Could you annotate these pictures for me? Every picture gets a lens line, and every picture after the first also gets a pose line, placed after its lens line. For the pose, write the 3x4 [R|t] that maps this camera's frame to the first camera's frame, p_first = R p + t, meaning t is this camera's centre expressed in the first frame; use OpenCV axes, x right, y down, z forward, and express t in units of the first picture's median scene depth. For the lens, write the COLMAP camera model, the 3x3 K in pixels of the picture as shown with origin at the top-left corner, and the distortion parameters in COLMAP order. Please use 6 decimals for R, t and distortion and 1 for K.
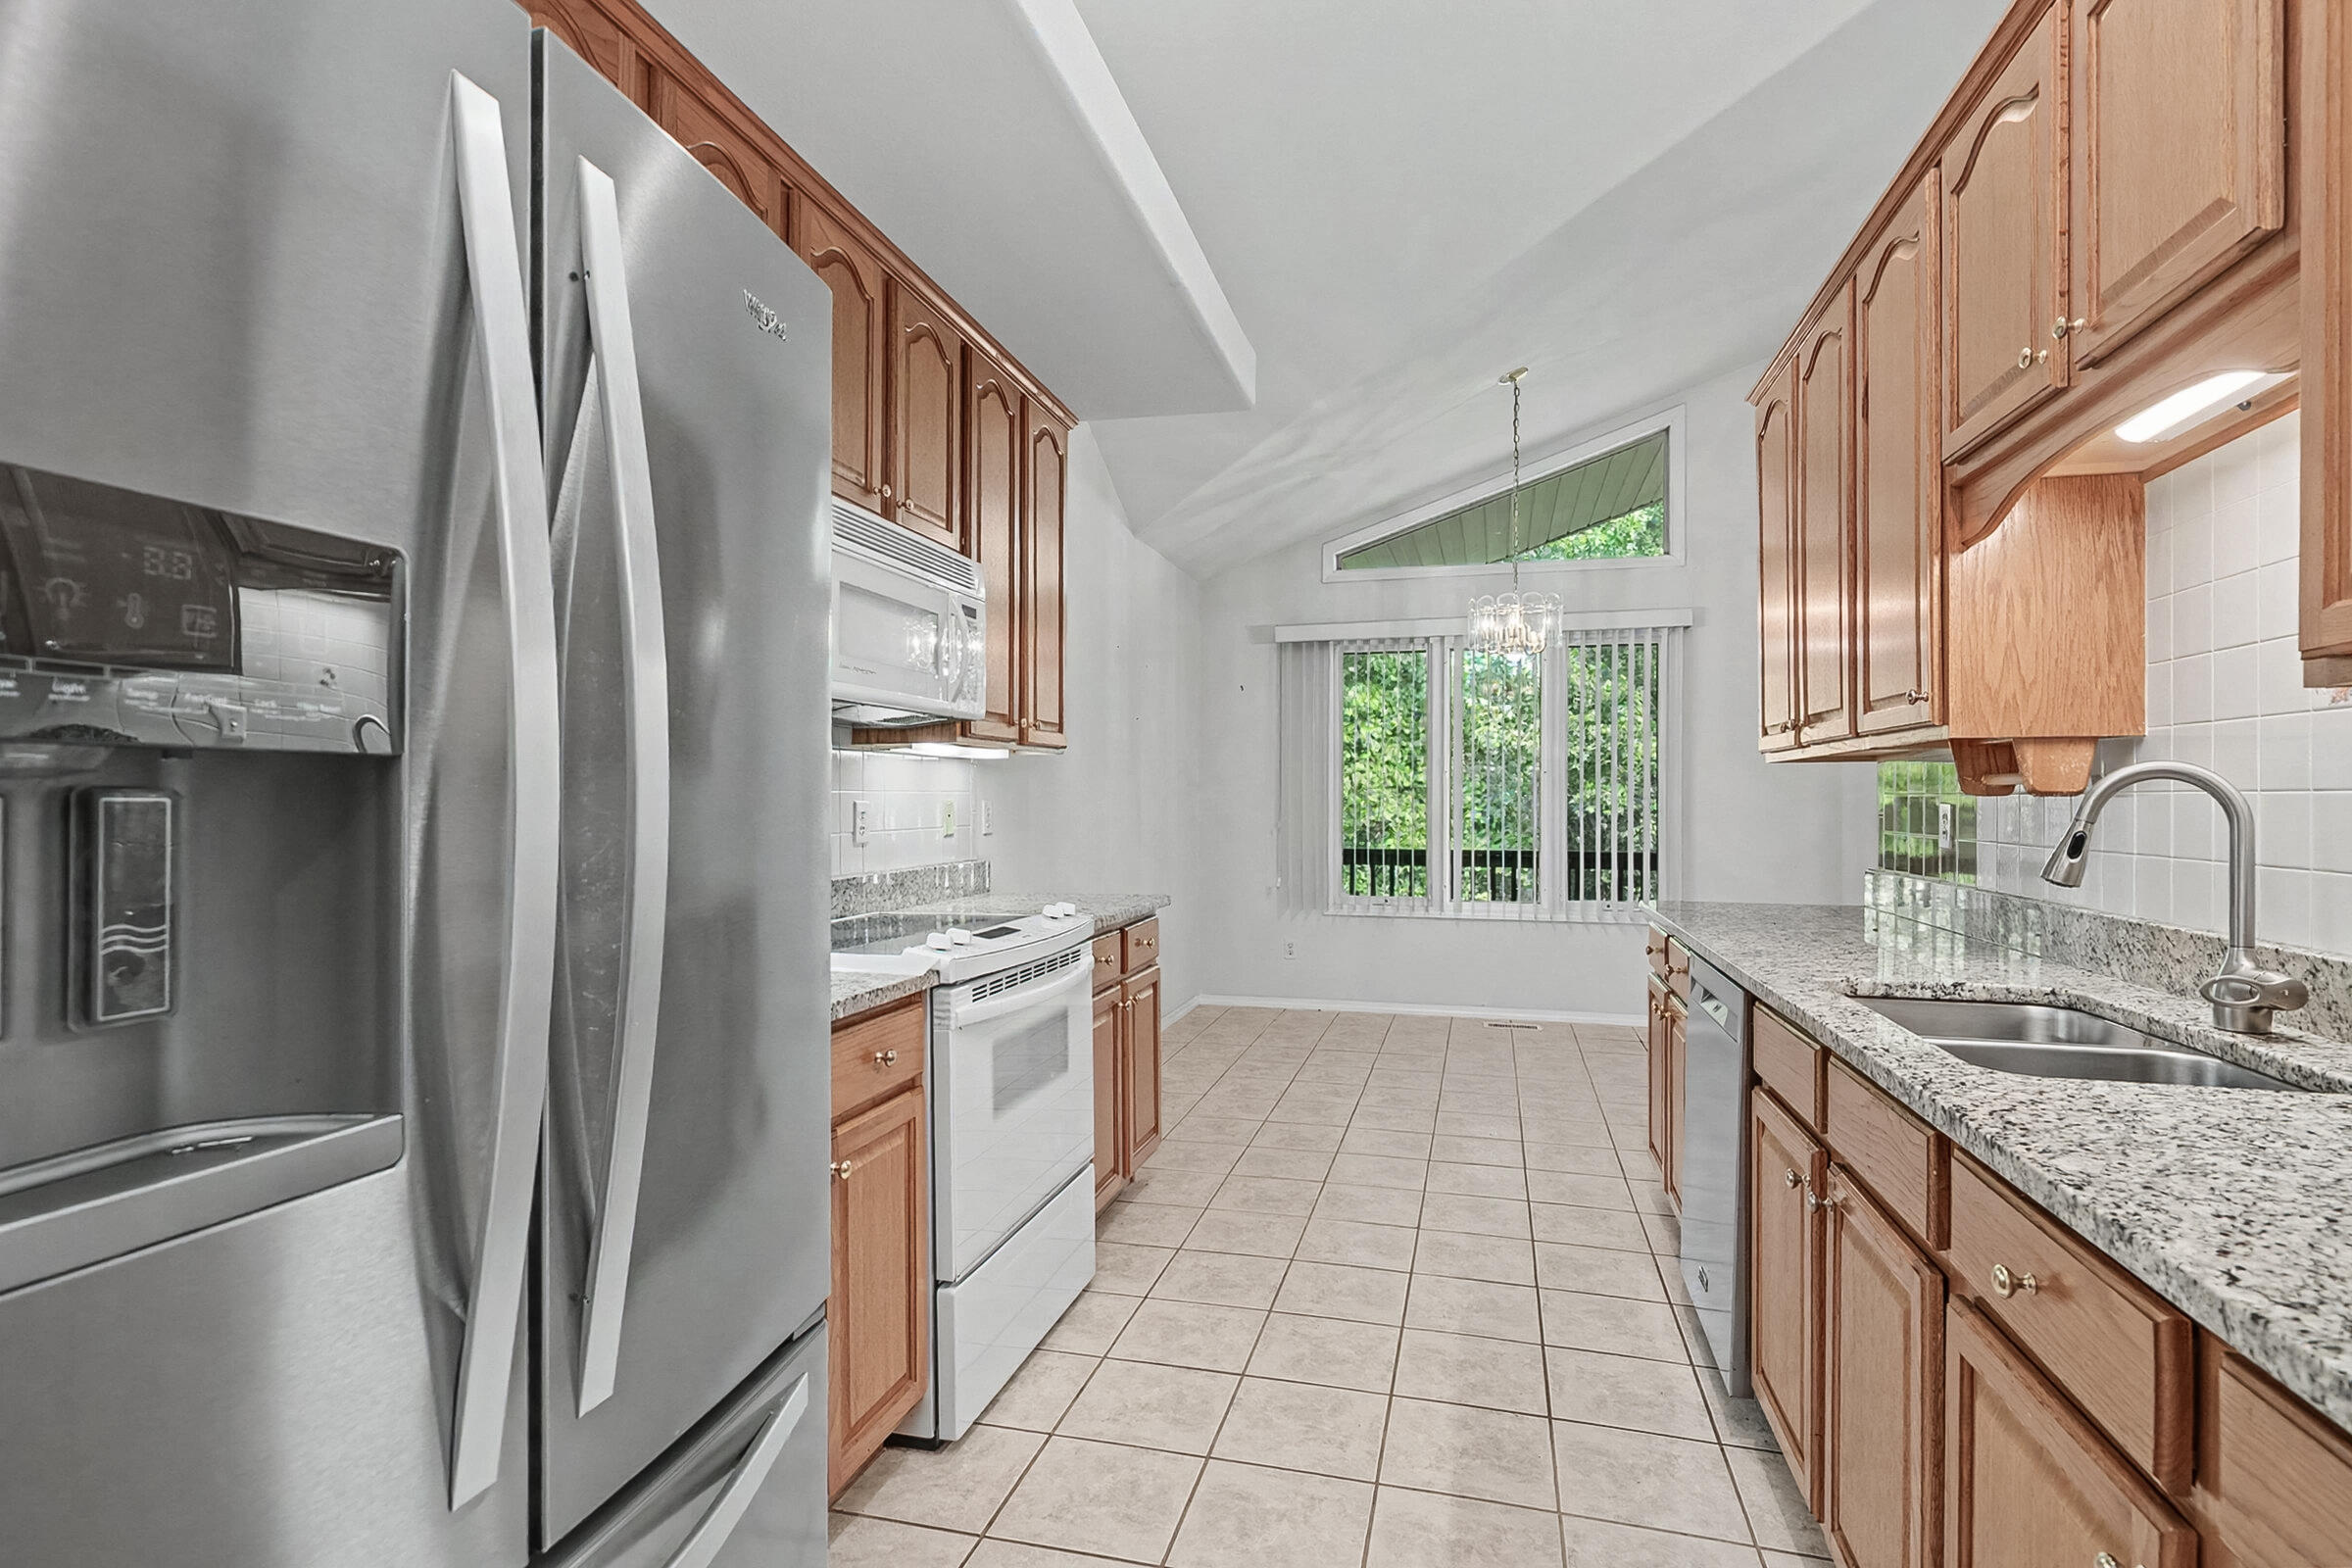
lens RADIAL K [[1140.3, 0, 1177.6], [0, 1140.3, 791.5], [0, 0, 1]] dist [0.002976, 0.000966]
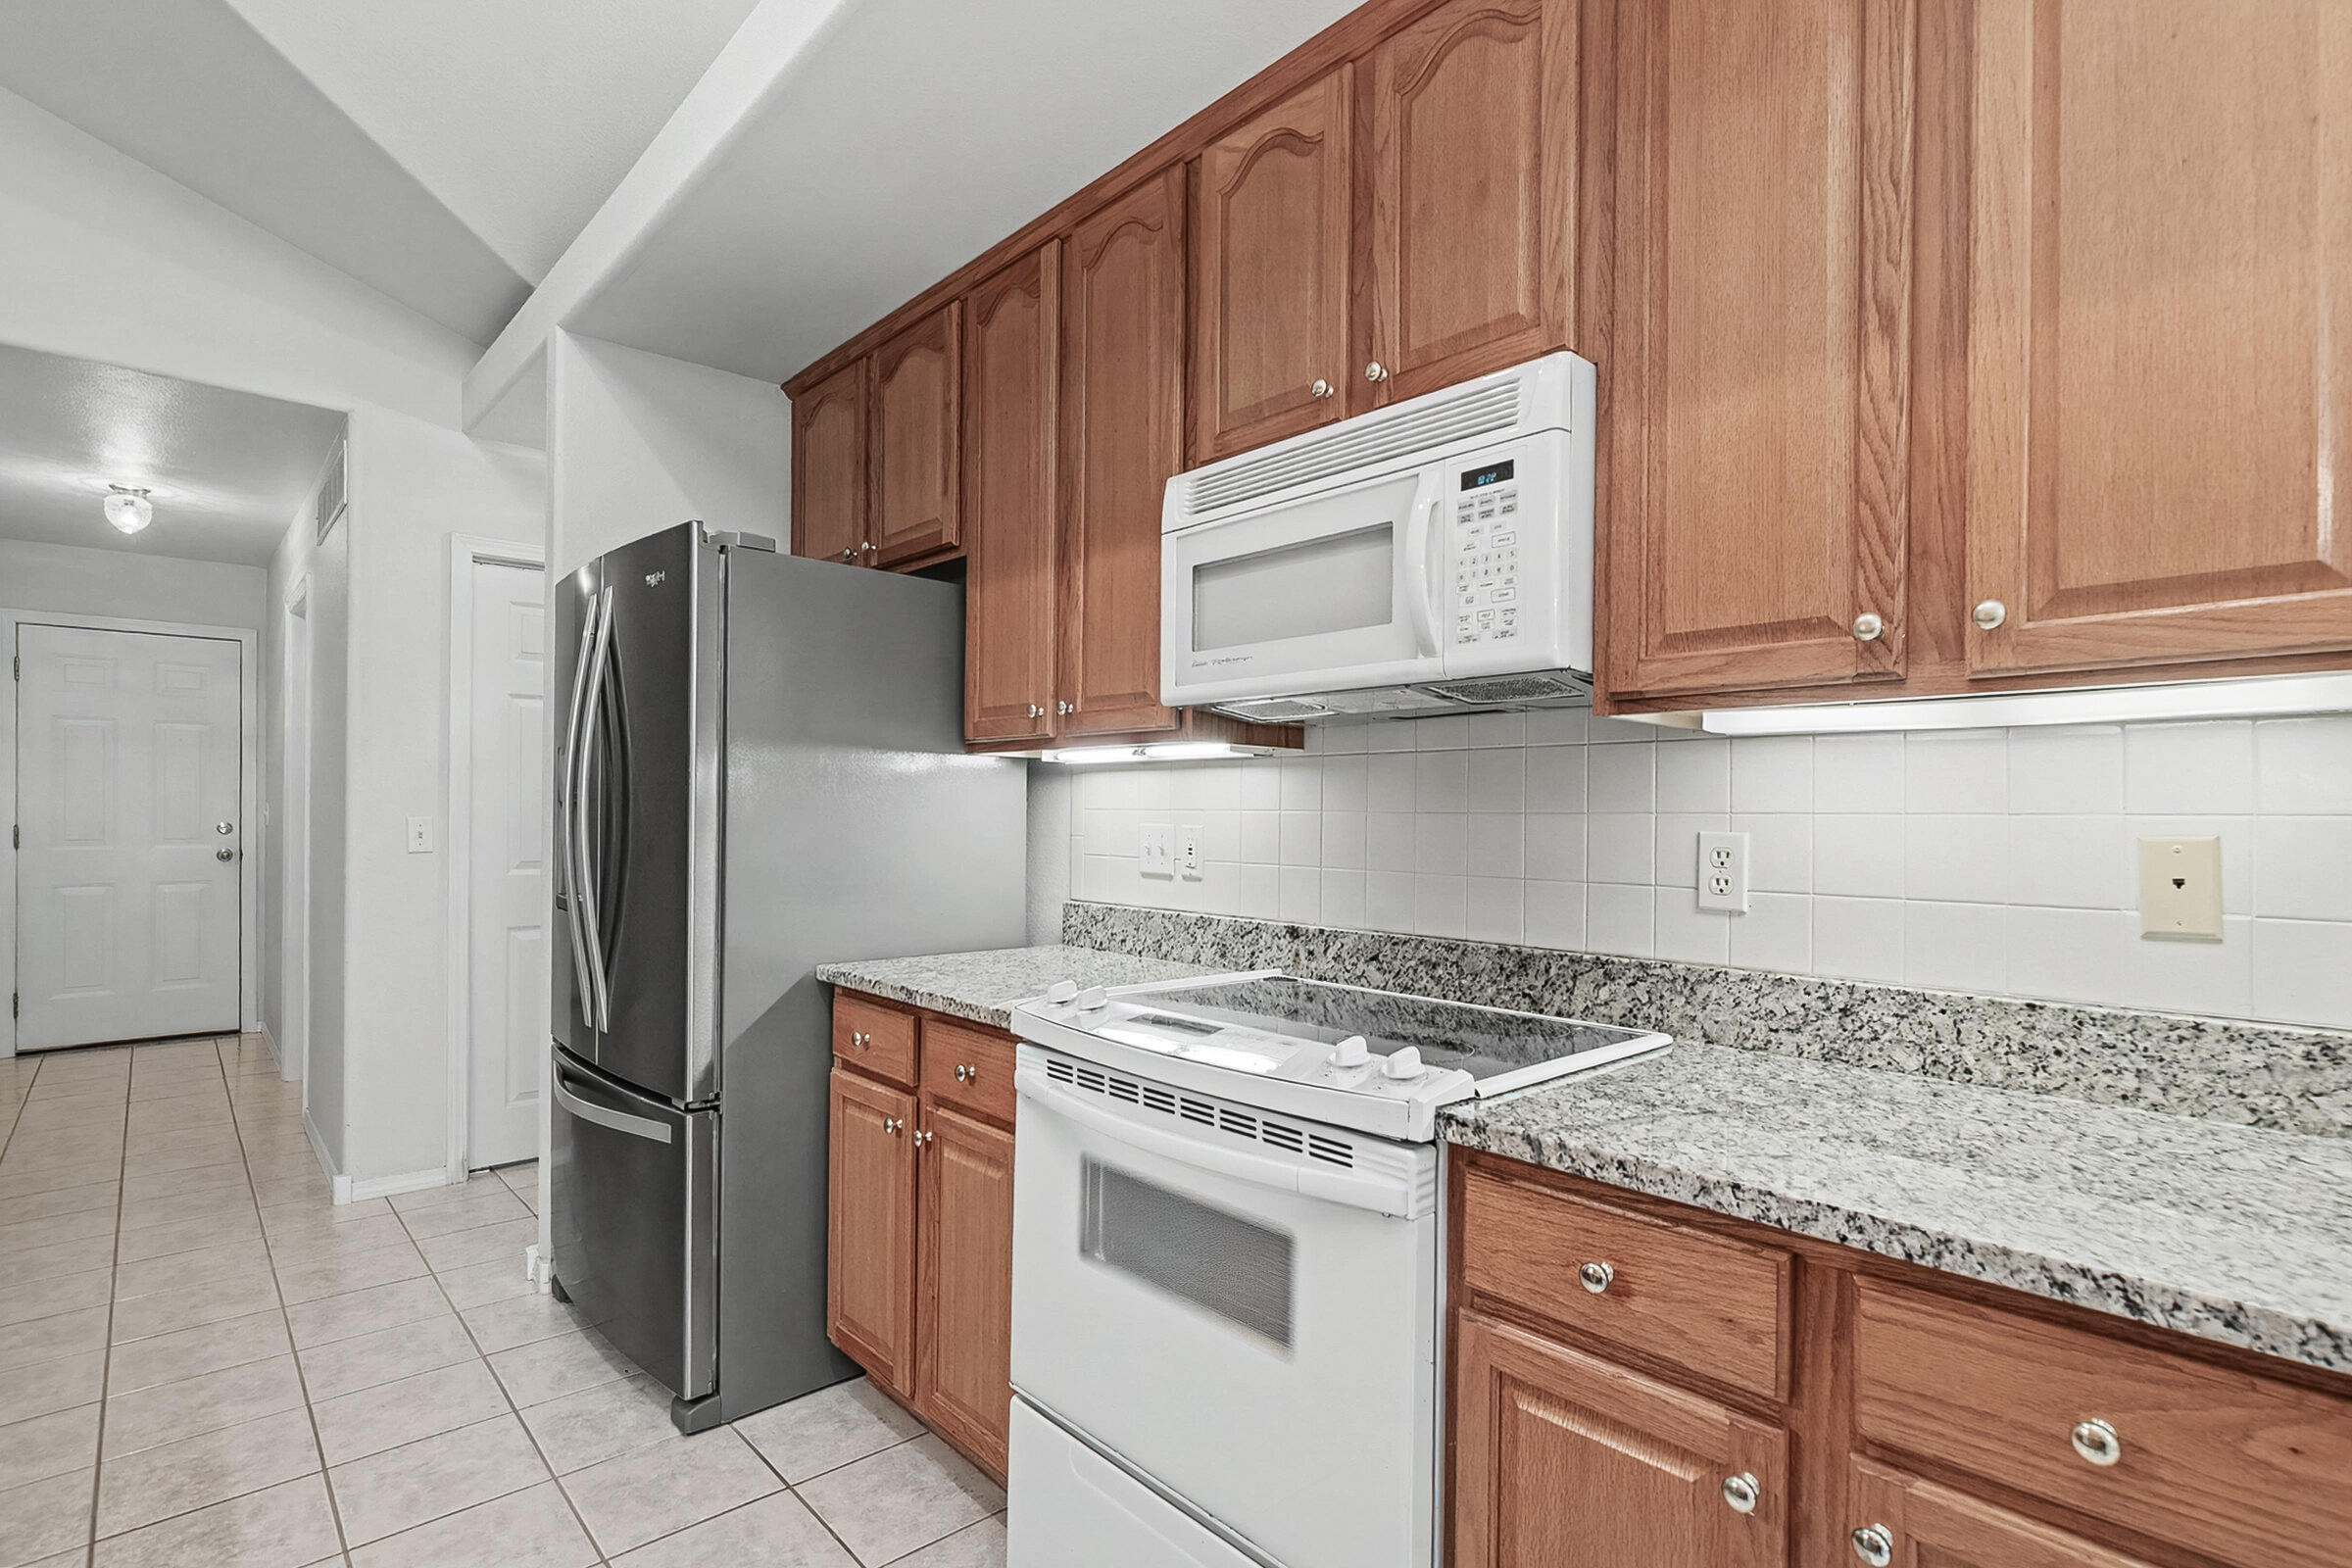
lens RADIAL K [[1140.3, 0, 1179.6], [0, 1140.3, 805.4], [0, 0, 1]] dist [0.002976, 0.000966]
pose [[-0.535248, -0.004830, -0.844681, 0.447152], [-0.006054, 0.999980, -0.001882, -0.001111], [0.844673, 0.004107, -0.535267, 1.545236]]
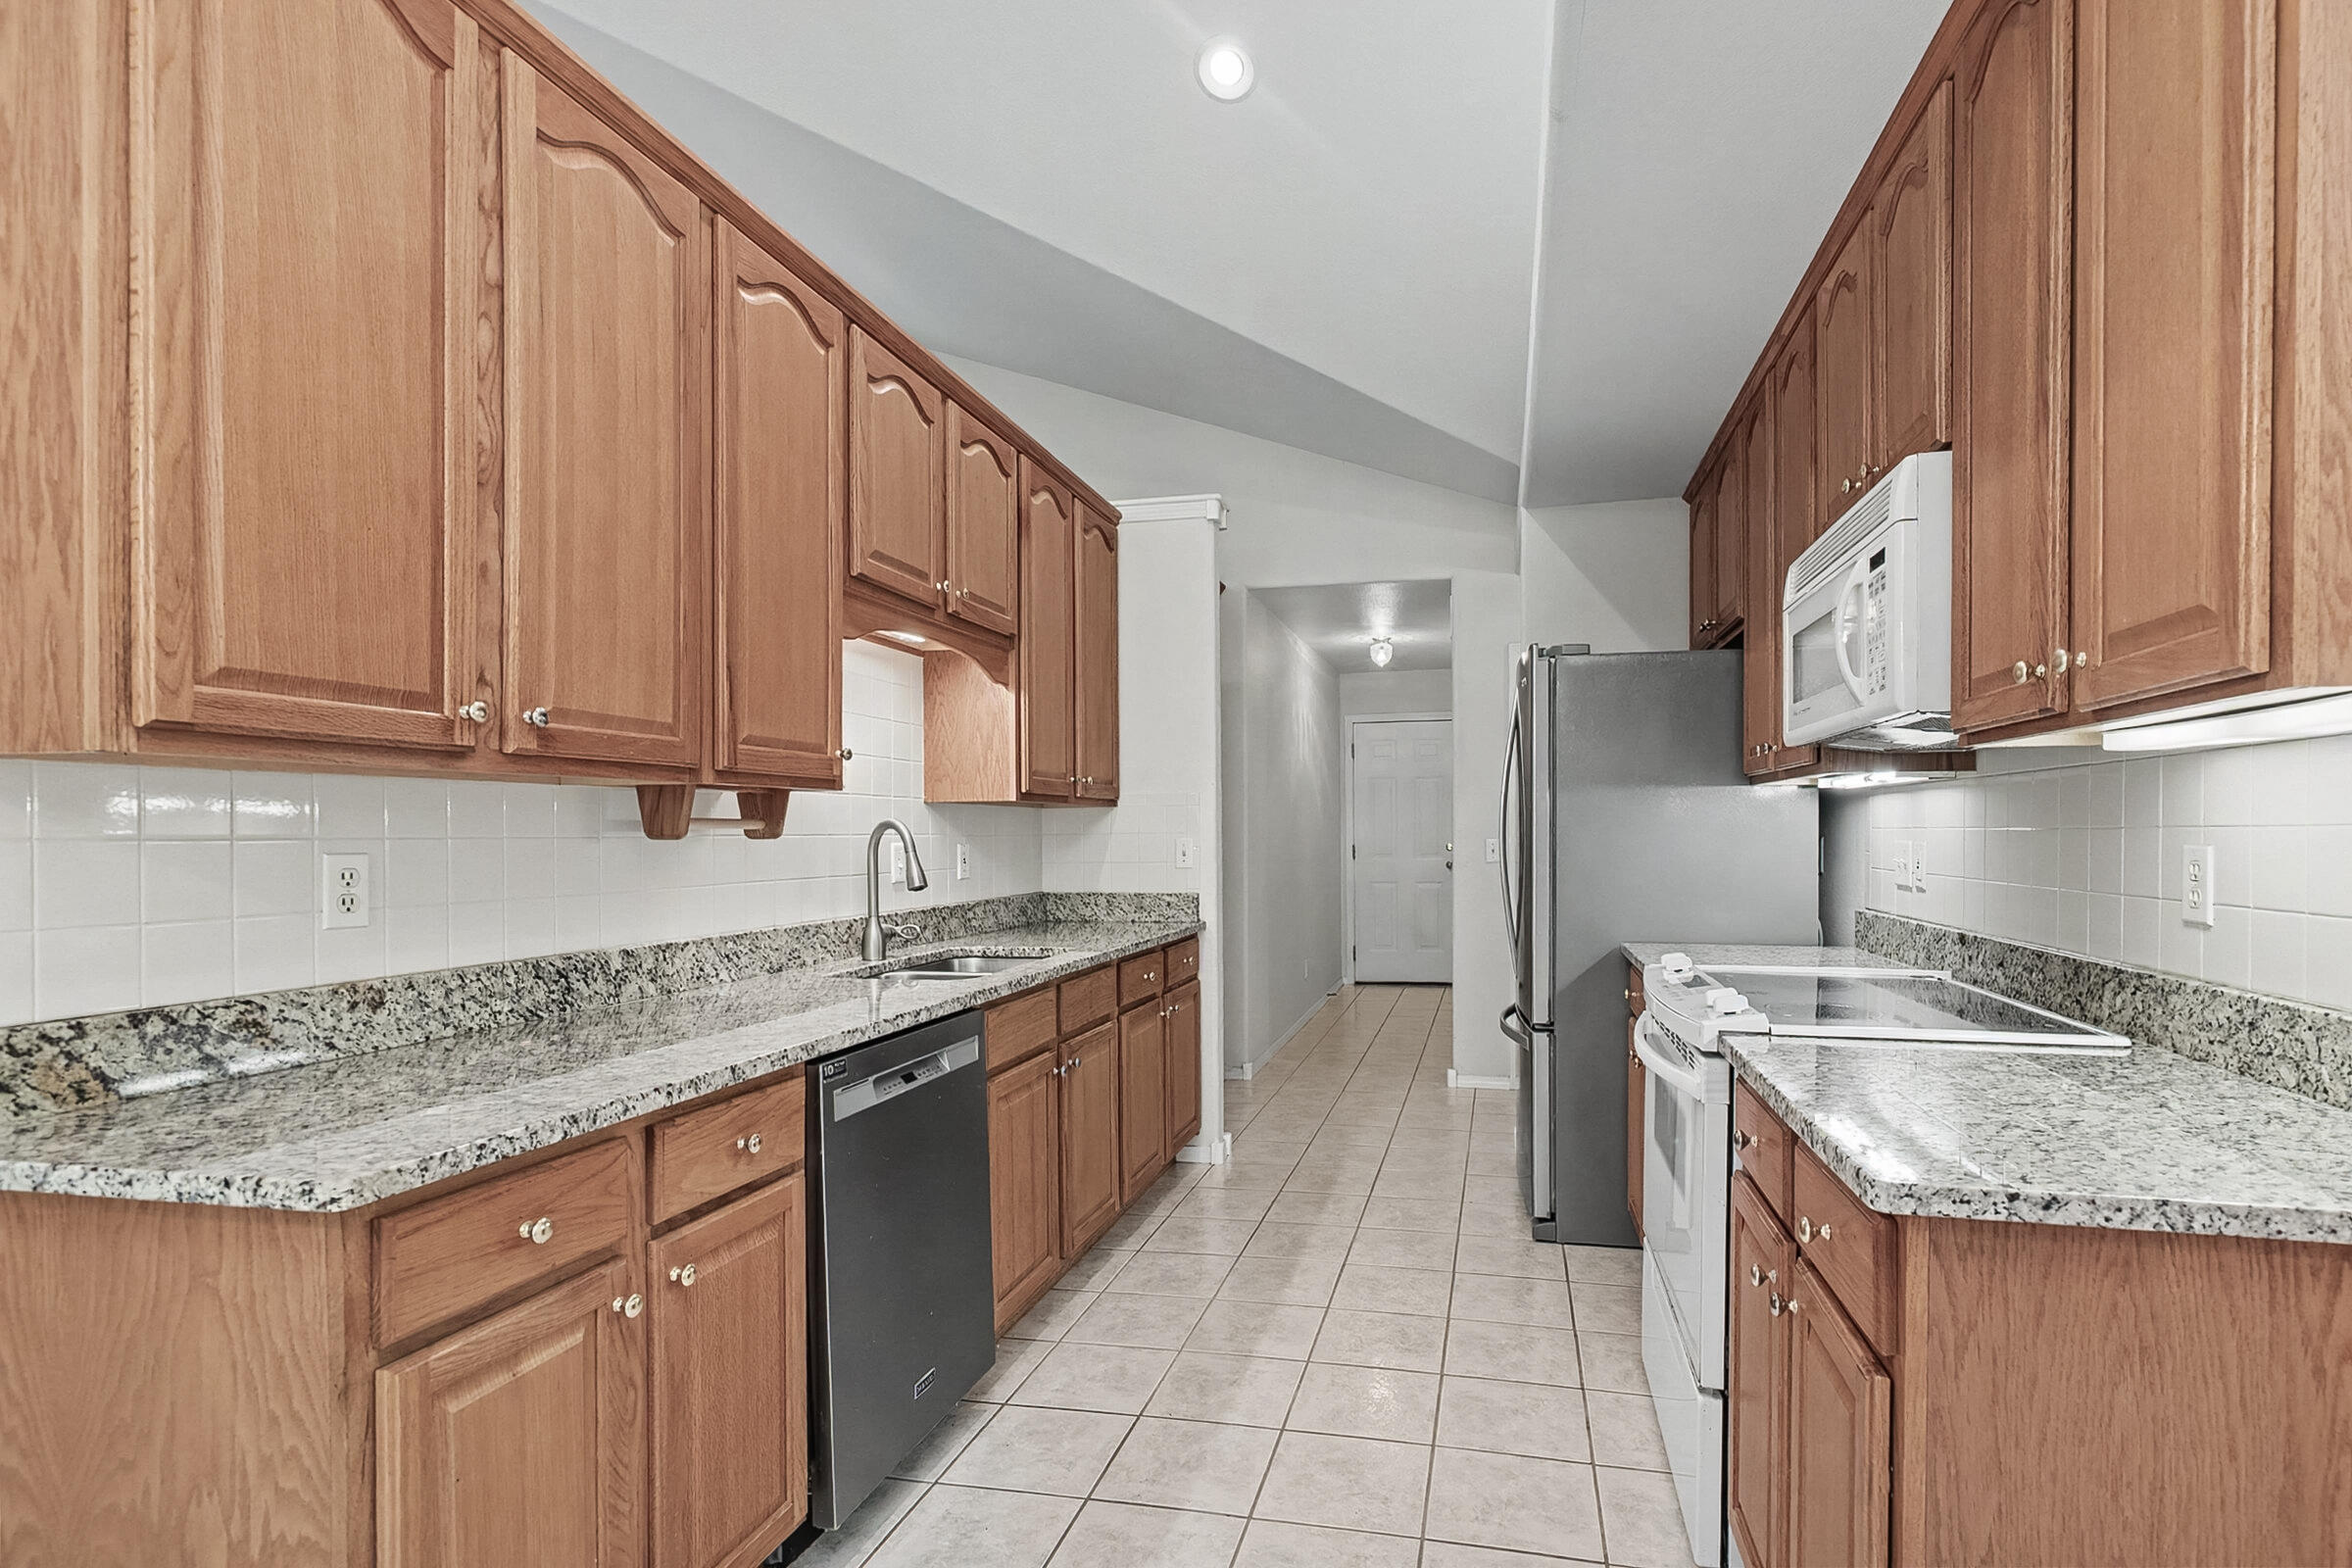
lens RADIAL K [[1140.3, 0, 1182.2], [0, 1140.3, 795.8], [0, 0, 1]] dist [0.002976, 0.000966]
pose [[-0.999915, 0.010164, 0.008120, 0.278259], [0.009903, 0.999450, -0.031656, -0.002490], [-0.008437, -0.031573, -0.999466, 2.229322]]
